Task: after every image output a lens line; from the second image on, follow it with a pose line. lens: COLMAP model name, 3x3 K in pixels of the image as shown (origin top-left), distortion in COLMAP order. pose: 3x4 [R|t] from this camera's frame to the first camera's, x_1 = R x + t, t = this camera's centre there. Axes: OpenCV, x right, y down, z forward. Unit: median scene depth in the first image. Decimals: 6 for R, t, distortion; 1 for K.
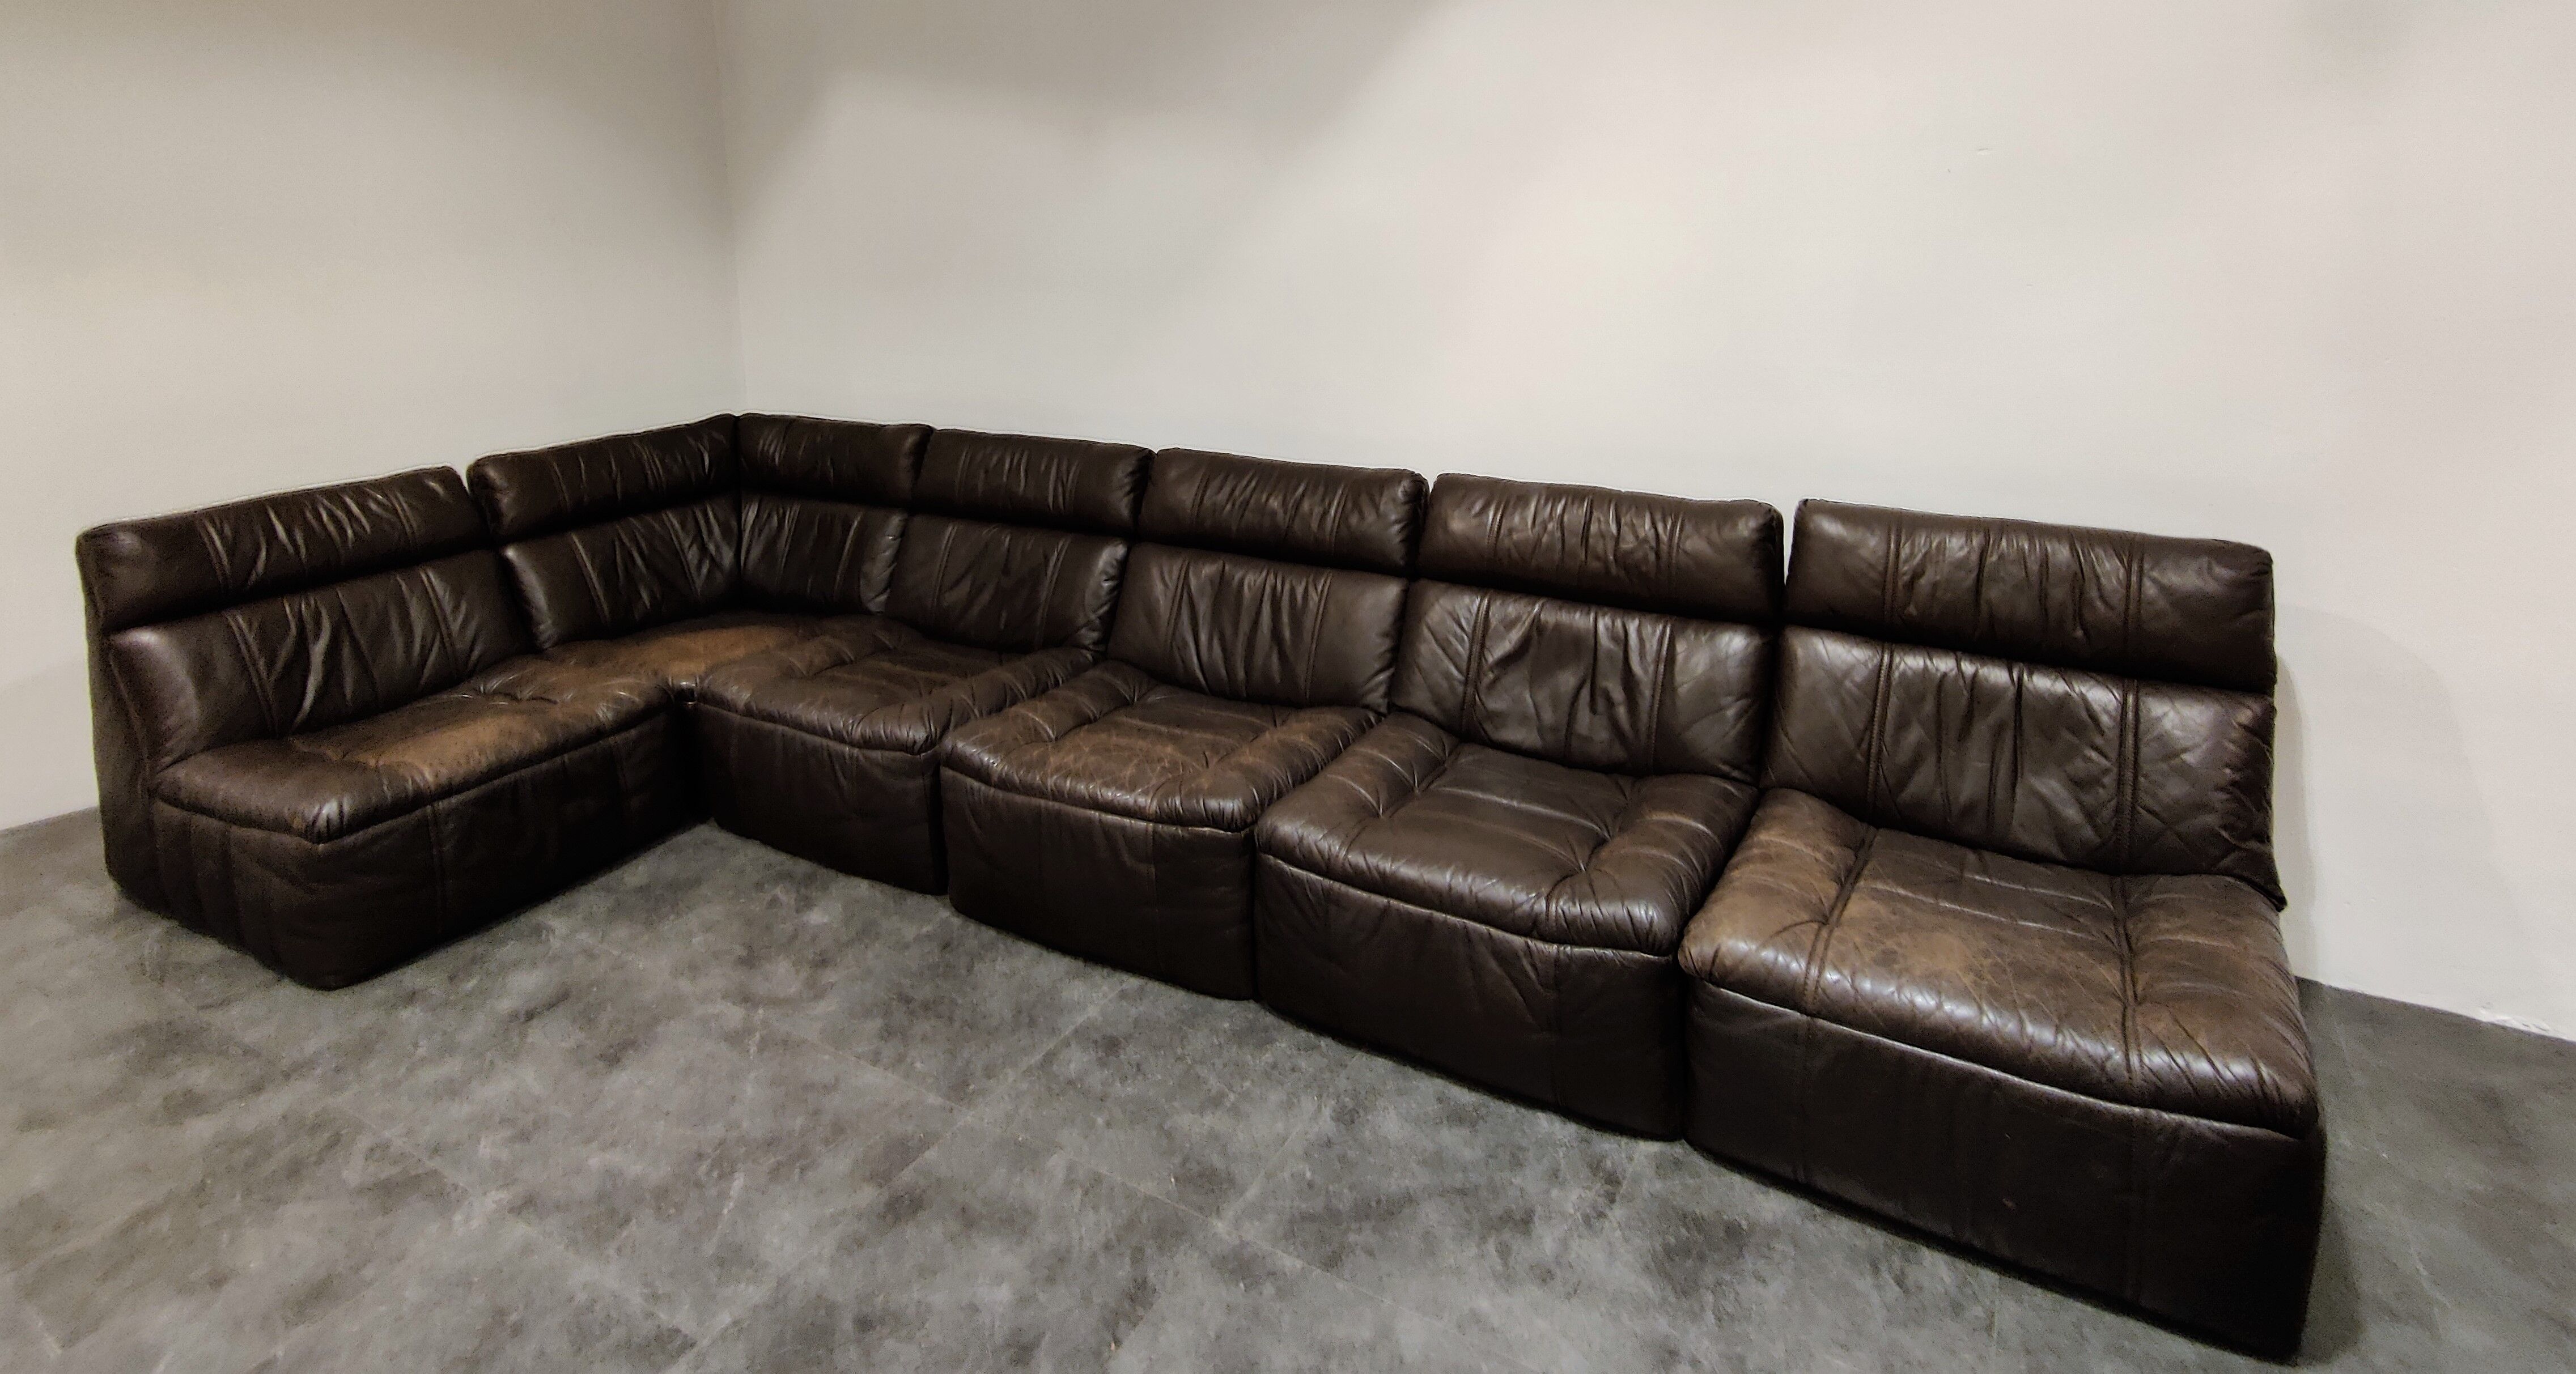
lens RADIAL K [[1278.9, 0, 1301.5], [0, 1278.9, 410.9], [0, 0, 1]] dist [0.007936, 0.001901]
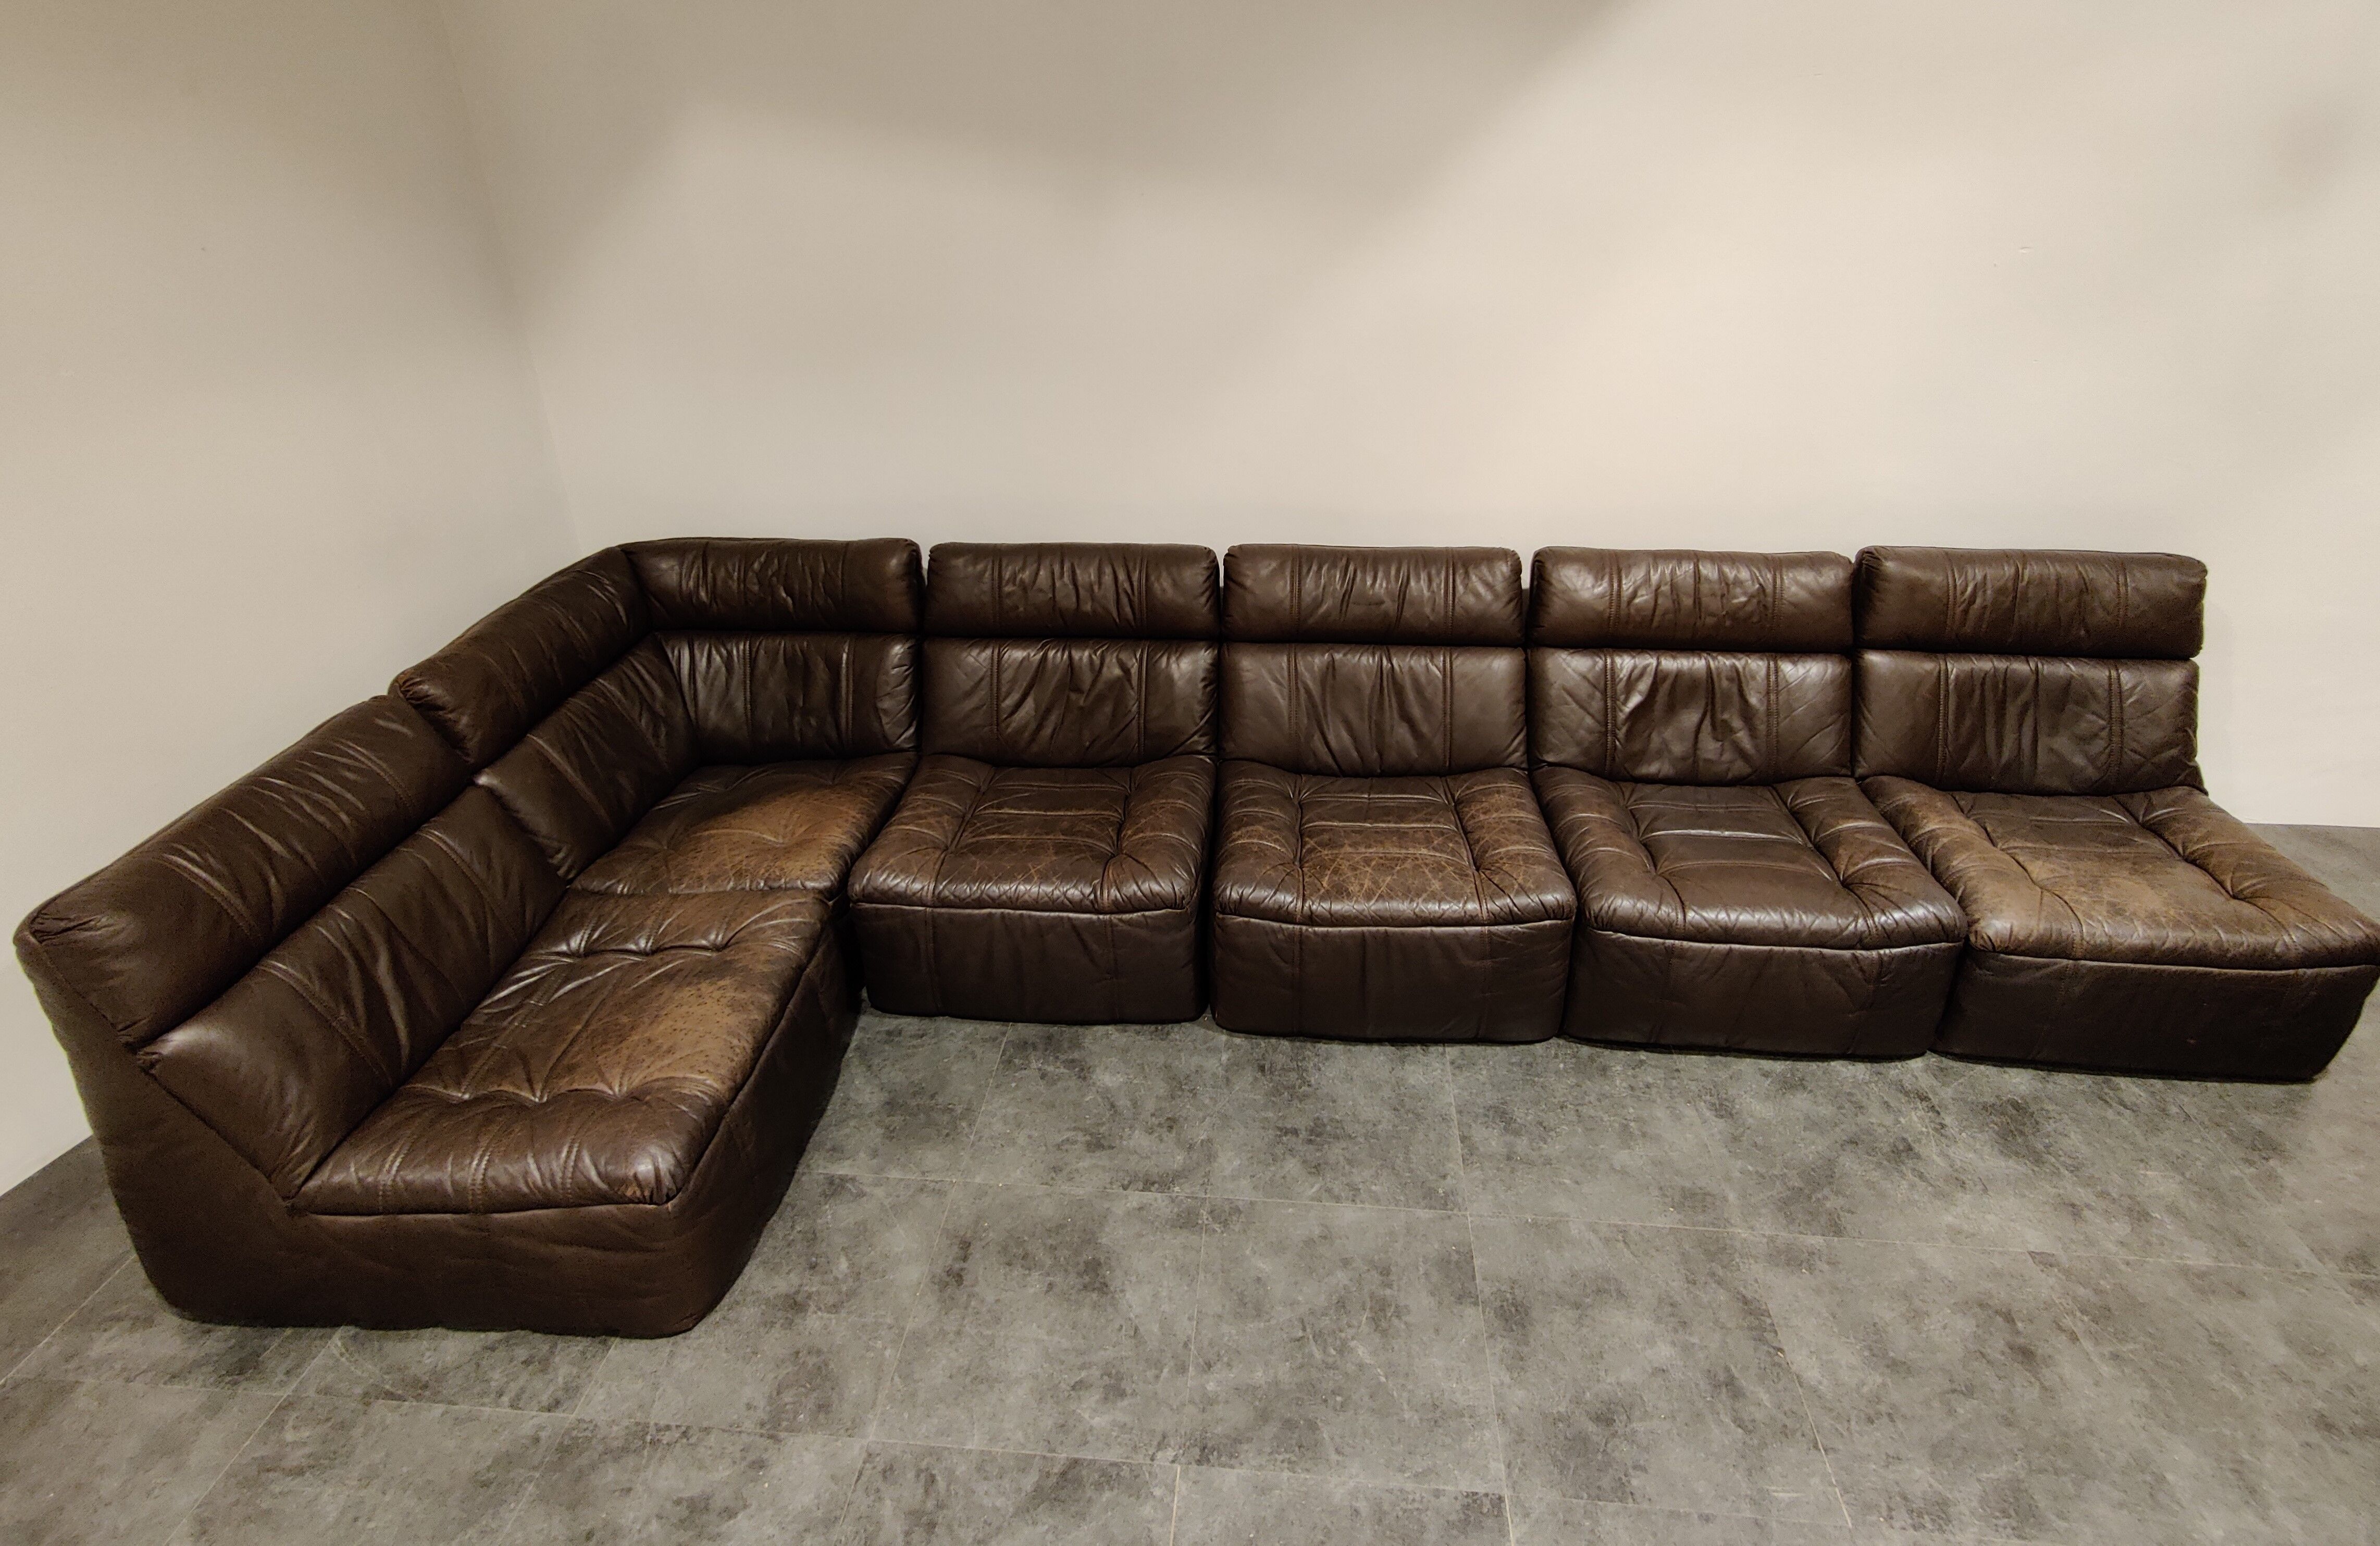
lens RADIAL K [[1175.0, 0, 1204.4], [0, 1175.0, 656.5], [0, 0, 1]] dist [0.008015, -0.000223]
pose [[0.906960, -0.171932, 0.384530, -0.665142], [0.063135, 0.958077, 0.279467, -0.193638], [-0.416459, -0.229187, 0.879792, 0.251813]]
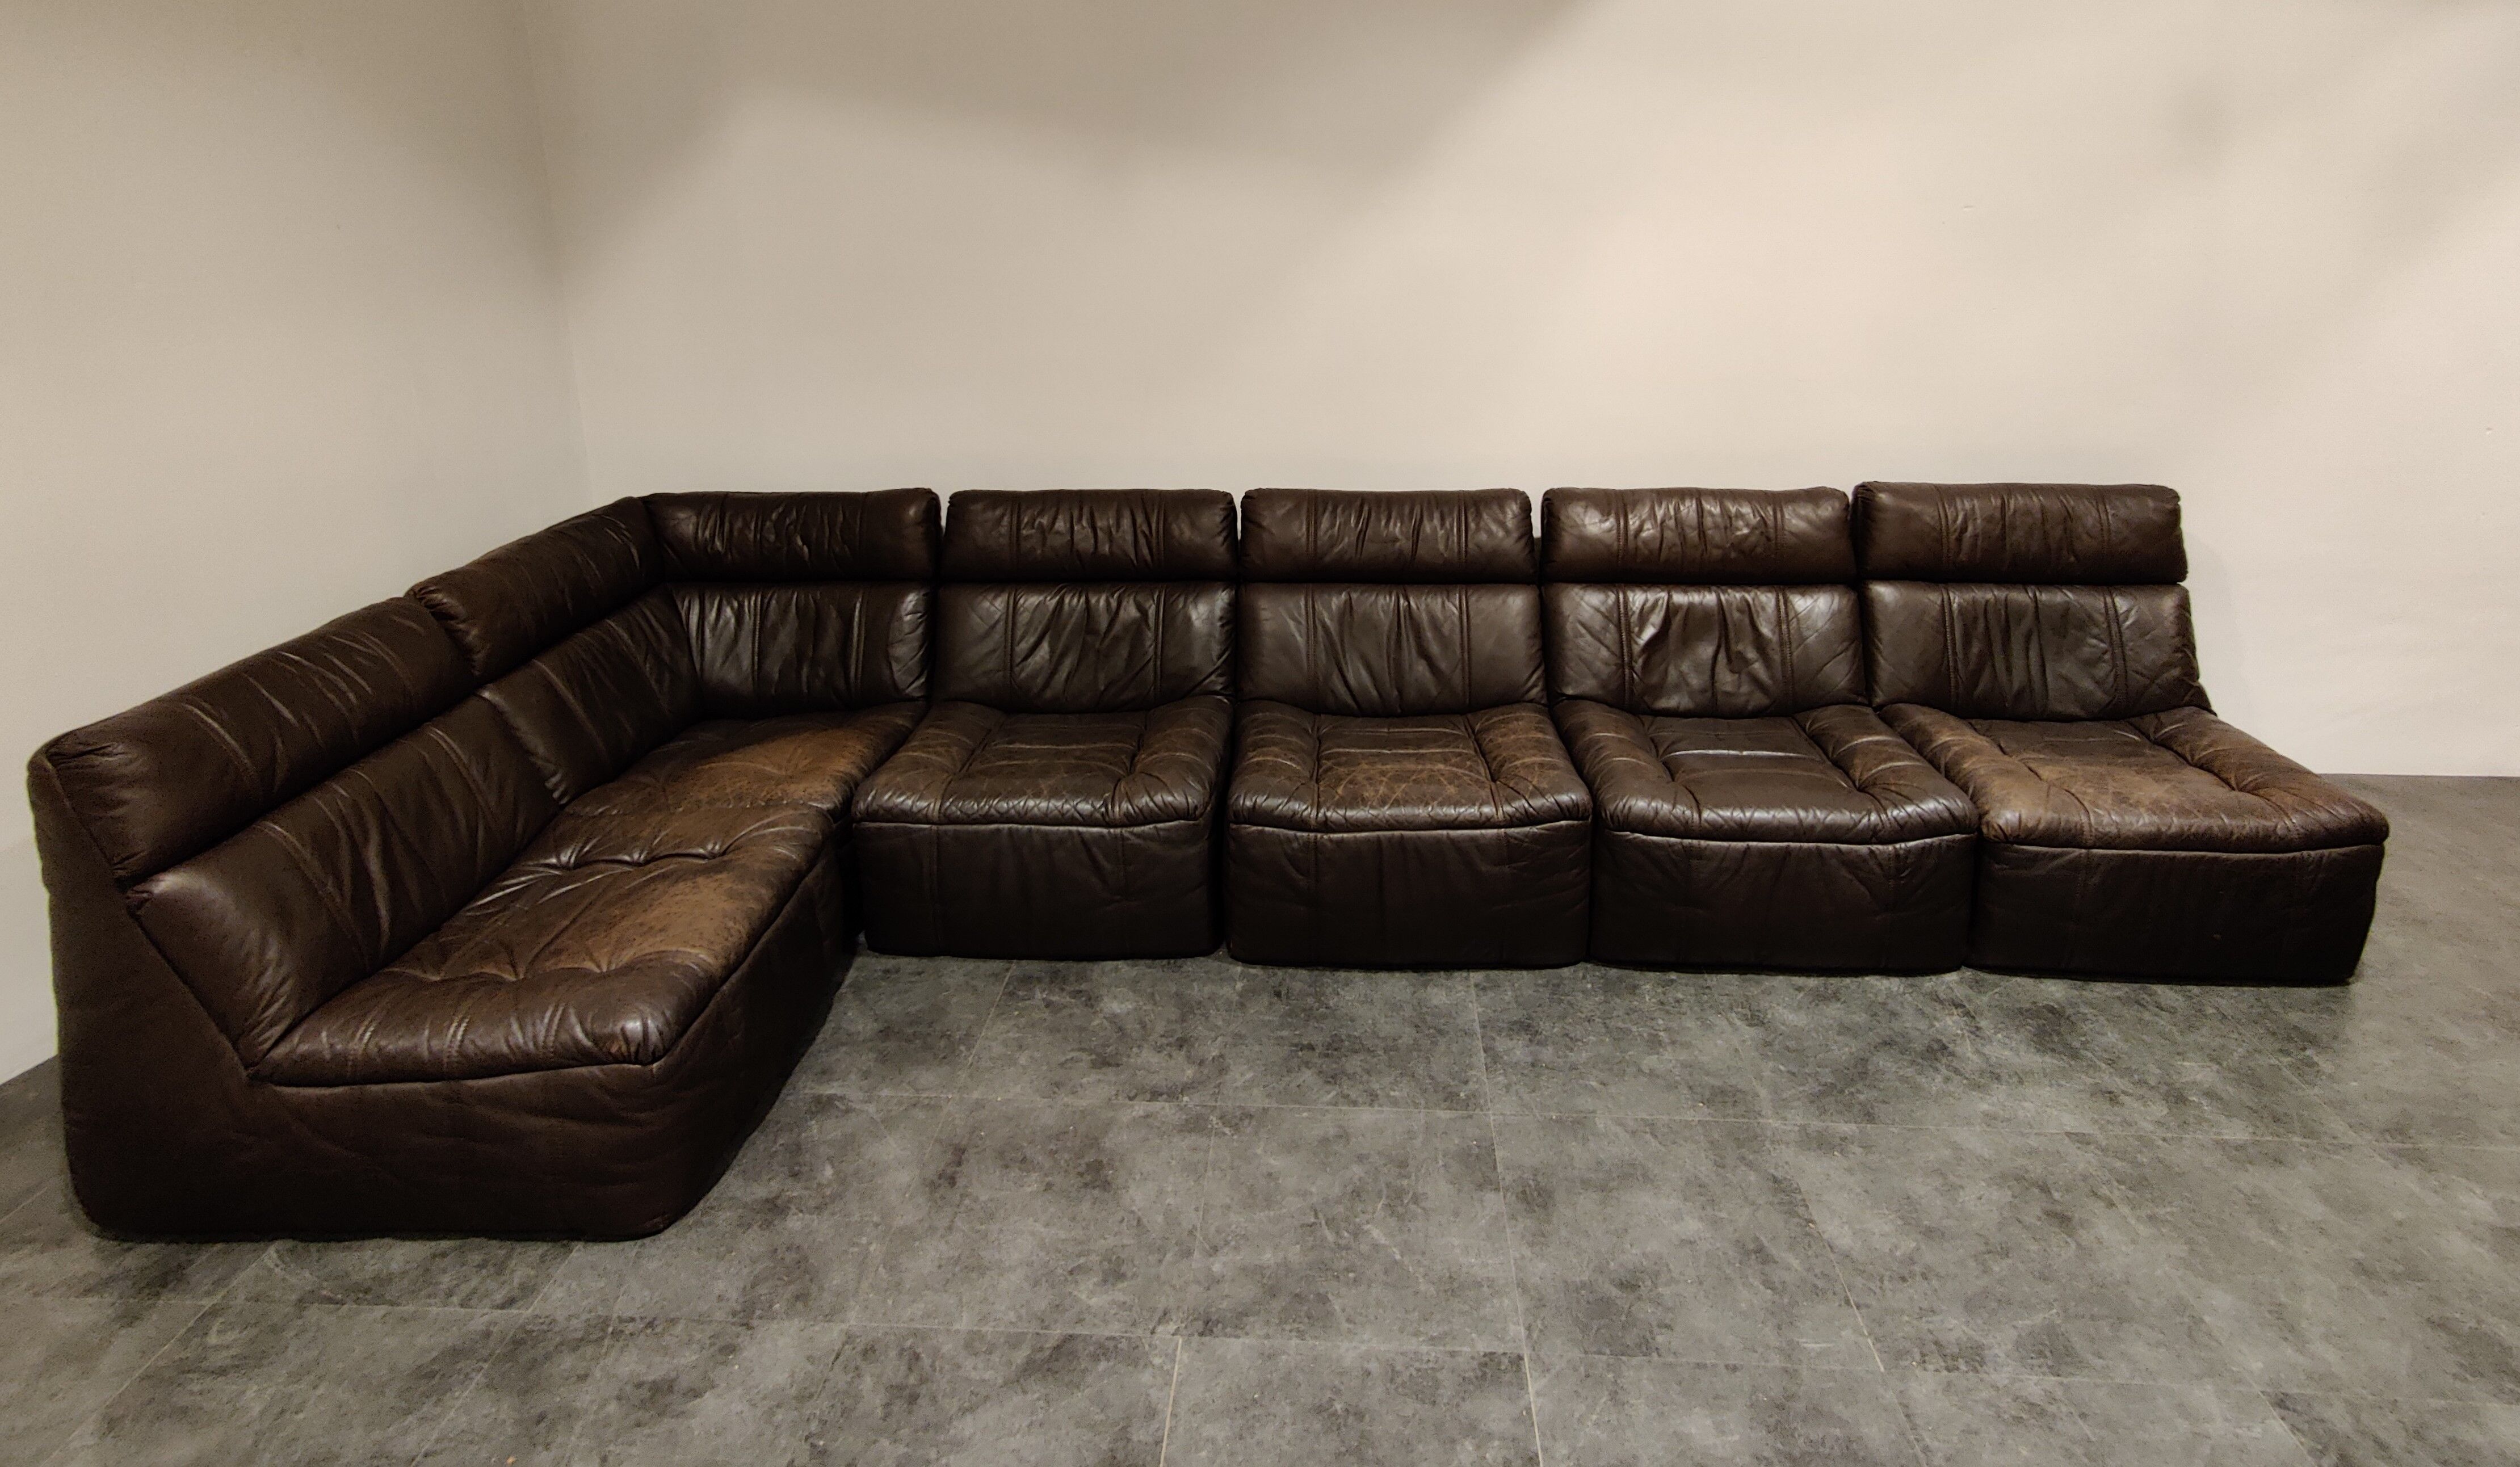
lens RADIAL K [[1285.0, 0, 1278.0], [0, 1285.0, 496.2], [0, 0, 1]] dist [0.006029, 0.001593]
pose [[0.894934, -0.091491, 0.436717, -0.716653], [0.065744, 0.995107, 0.073749, -0.051890], [-0.441328, -0.037290, 0.896571, 0.107397]]
